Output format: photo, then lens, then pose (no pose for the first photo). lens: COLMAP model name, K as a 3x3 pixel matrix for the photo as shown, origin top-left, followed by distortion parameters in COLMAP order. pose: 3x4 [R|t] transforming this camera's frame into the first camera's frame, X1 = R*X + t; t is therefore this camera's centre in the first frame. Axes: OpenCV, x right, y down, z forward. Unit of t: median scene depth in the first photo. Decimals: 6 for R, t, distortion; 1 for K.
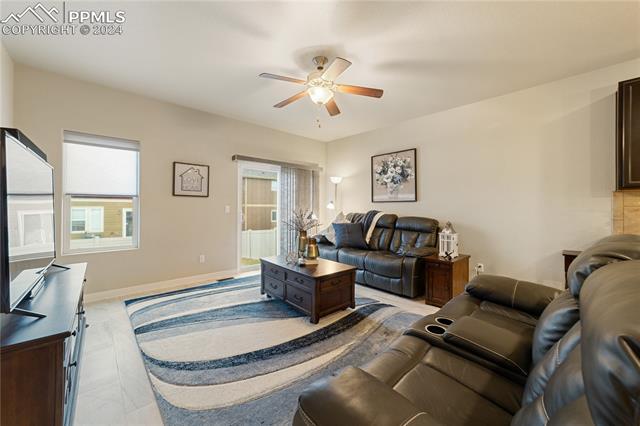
lens RADIAL K [[245.7, 0, 320.1], [0, 245.7, 206.9], [0, 0, 1]] dist [-0.009851, 0.002251]
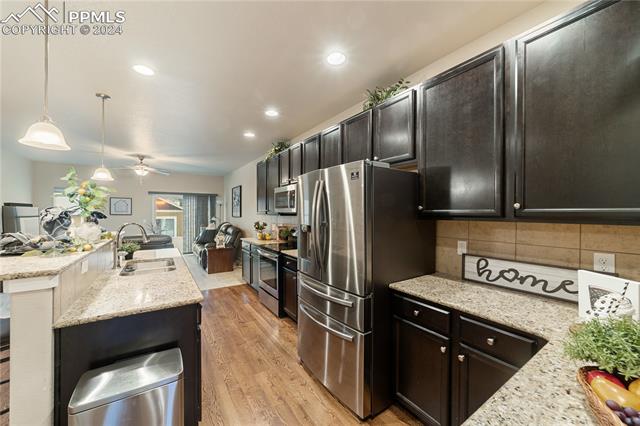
lens RADIAL K [[245.7, 0, 320.4], [0, 245.7, 213.9], [0, 0, 1]] dist [-0.009851, 0.002251]
pose [[0.985760, 0.000567, -0.168158, 1.275071], [0.001122, 0.999950, 0.009949, -0.064451], [0.168155, -0.009996, 0.985710, -0.595724]]
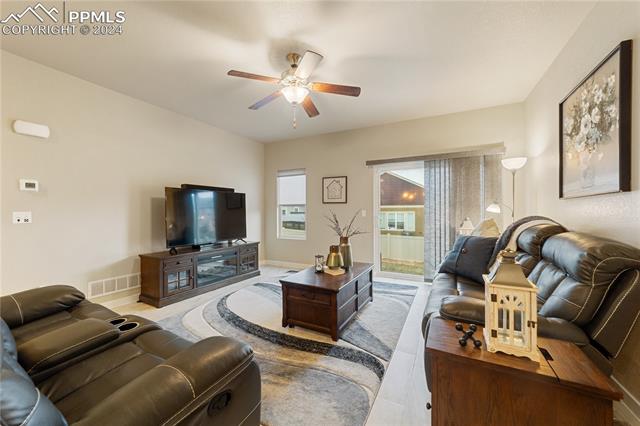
lens RADIAL K [[245.7, 0, 323.7], [0, 245.7, 215.0], [0, 0, 1]] dist [-0.009851, 0.002251]
pose [[0.341769, 0.007569, -0.939754, 0.600555], [0.006949, 0.999920, 0.010581, 0.003980], [0.939758, -0.010146, 0.341689, 0.496000]]
